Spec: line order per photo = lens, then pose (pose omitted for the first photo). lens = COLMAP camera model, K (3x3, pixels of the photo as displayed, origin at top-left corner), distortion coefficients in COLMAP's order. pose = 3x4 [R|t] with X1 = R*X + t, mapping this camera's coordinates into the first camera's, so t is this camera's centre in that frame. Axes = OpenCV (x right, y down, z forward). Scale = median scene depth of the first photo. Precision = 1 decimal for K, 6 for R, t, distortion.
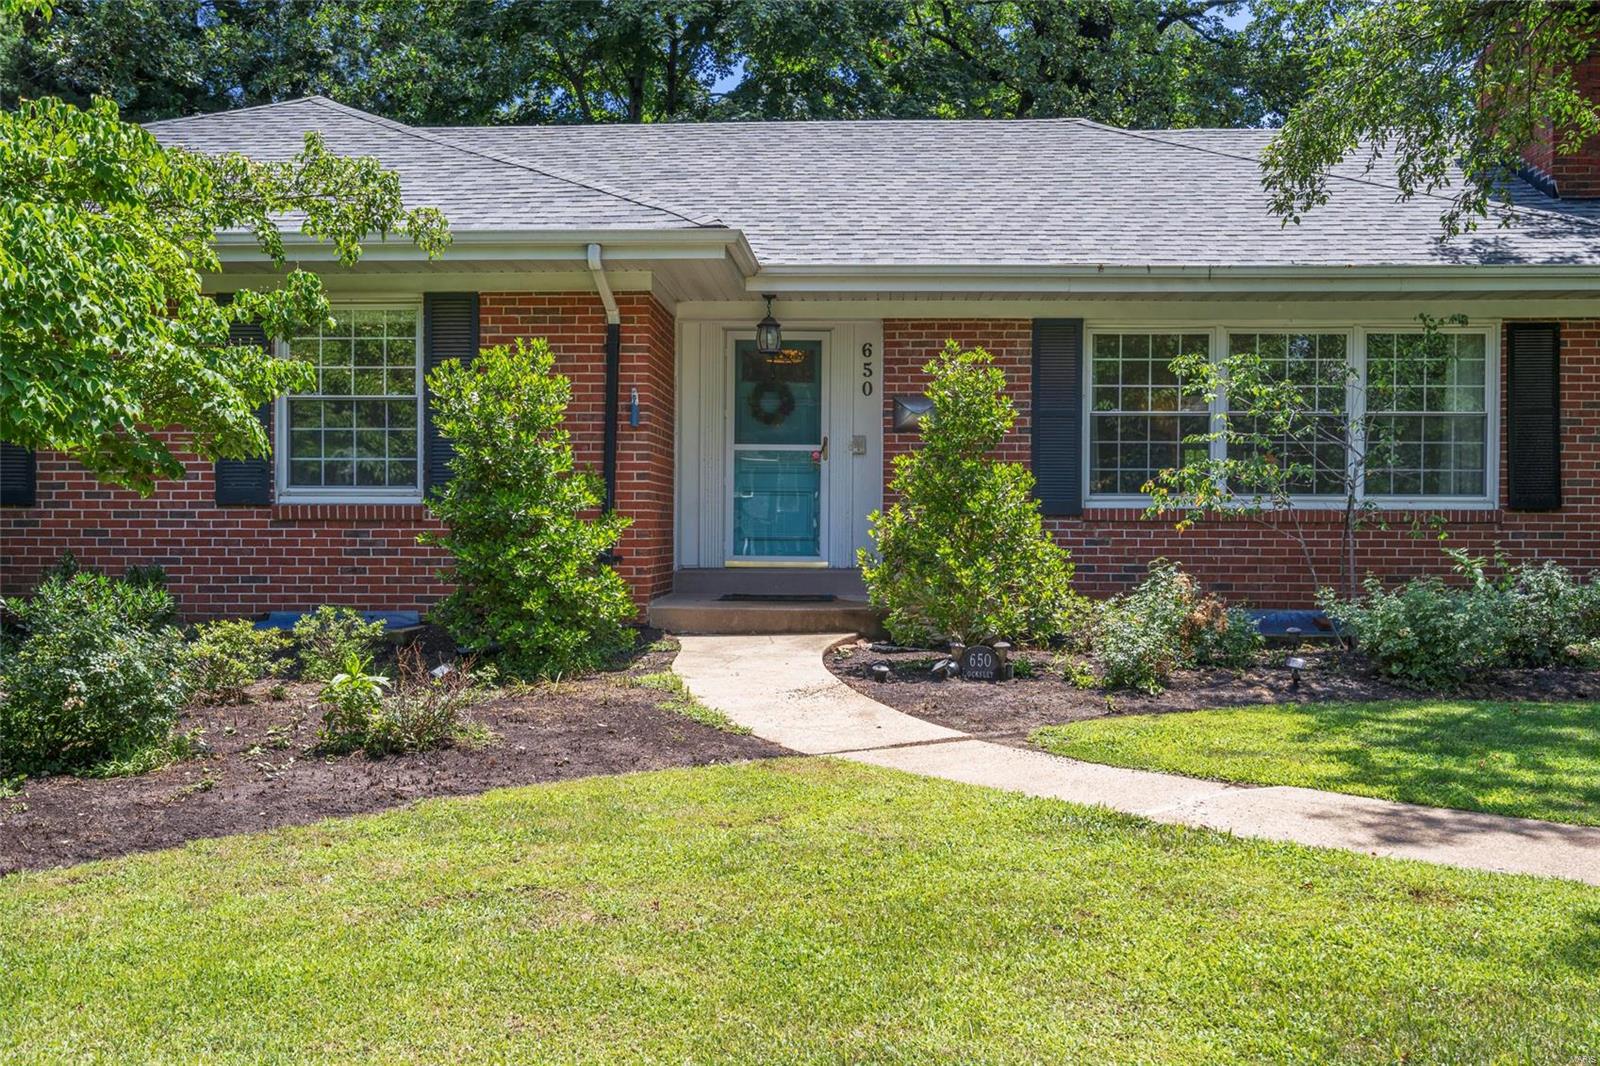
lens RADIAL K [[1611.1, 0, 800.0], [0, 1611.1, 533.0], [0, 0, 1]] dist [0.019918, -0.001689]
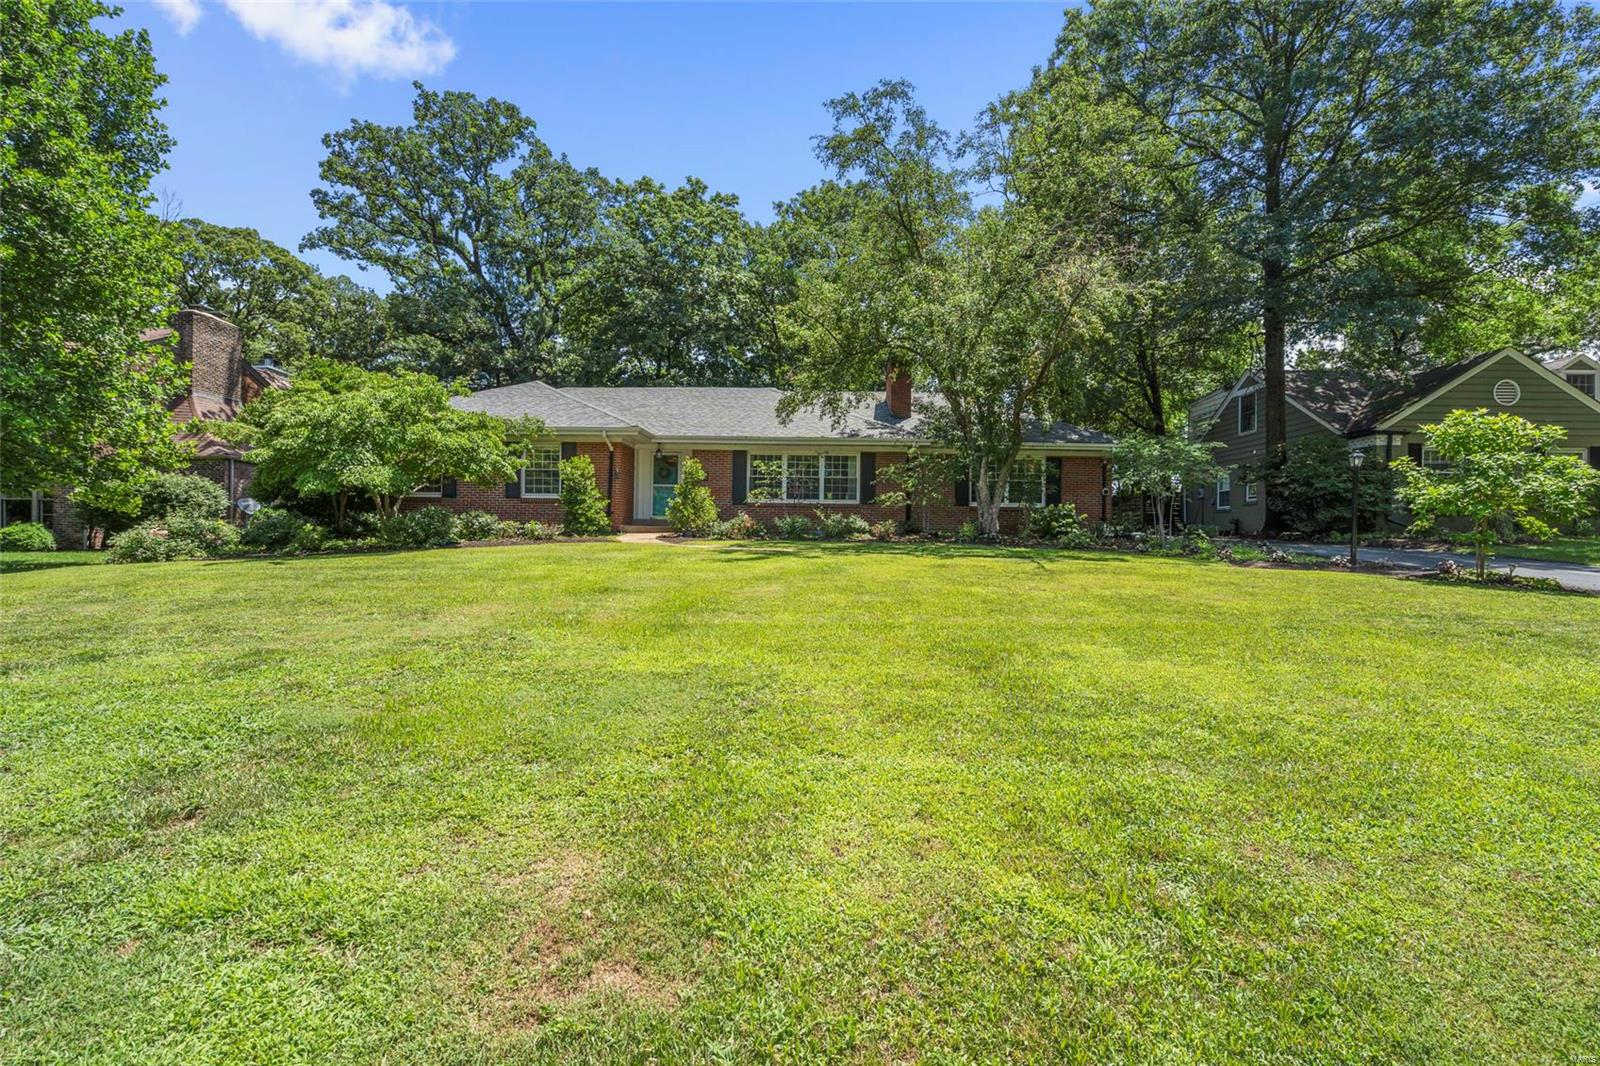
lens RADIAL K [[734.6, 0, 800.0], [0, 734.6, 533.0], [0, 0, 1]] dist [0.000223, 0.000249]
pose [[0.999473, 0.007769, 0.031518, 0.277768], [-0.007511, 0.999937, -0.008311, 0.075470], [-0.031580, 0.008070, 0.999469, -0.748950]]
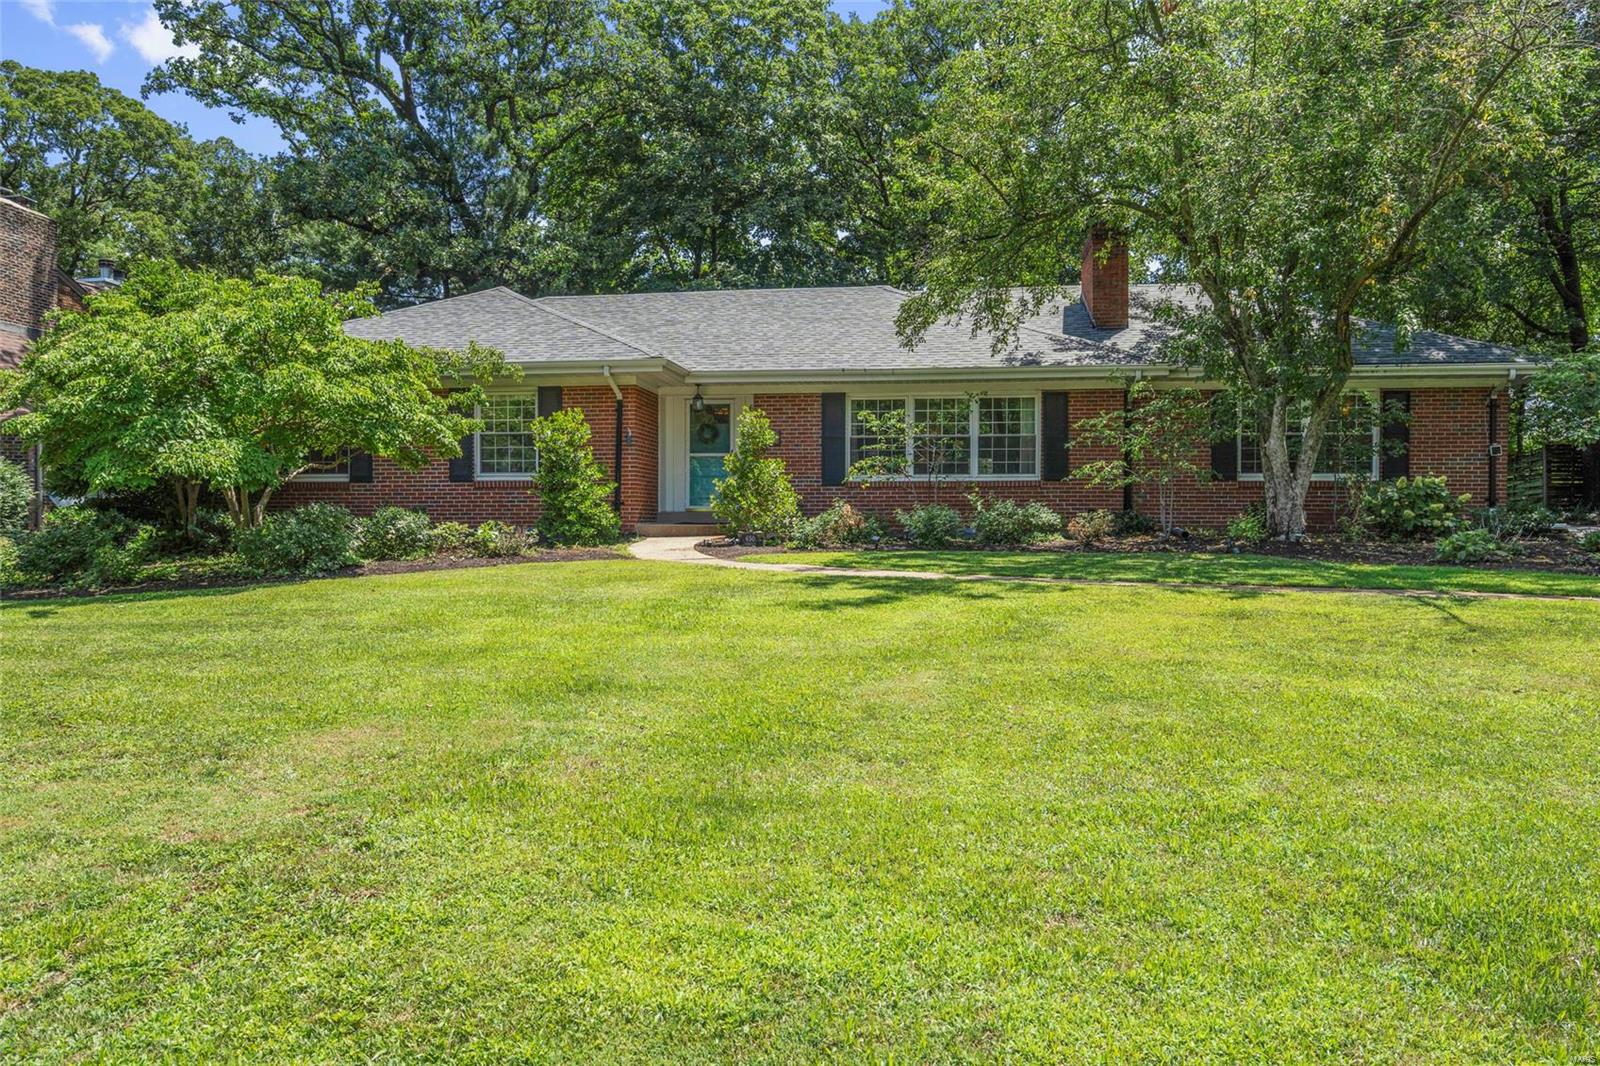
lens RADIAL K [[1140.8, 0, 800.0], [0, 1140.8, 533.0], [0, 0, 1]] dist [0.019839, -0.002597]
pose [[0.997221, -0.004910, -0.074334, 0.258272], [0.005412, 0.999964, 0.006560, 0.048890], [0.074299, -0.006944, 0.997212, -0.587985]]
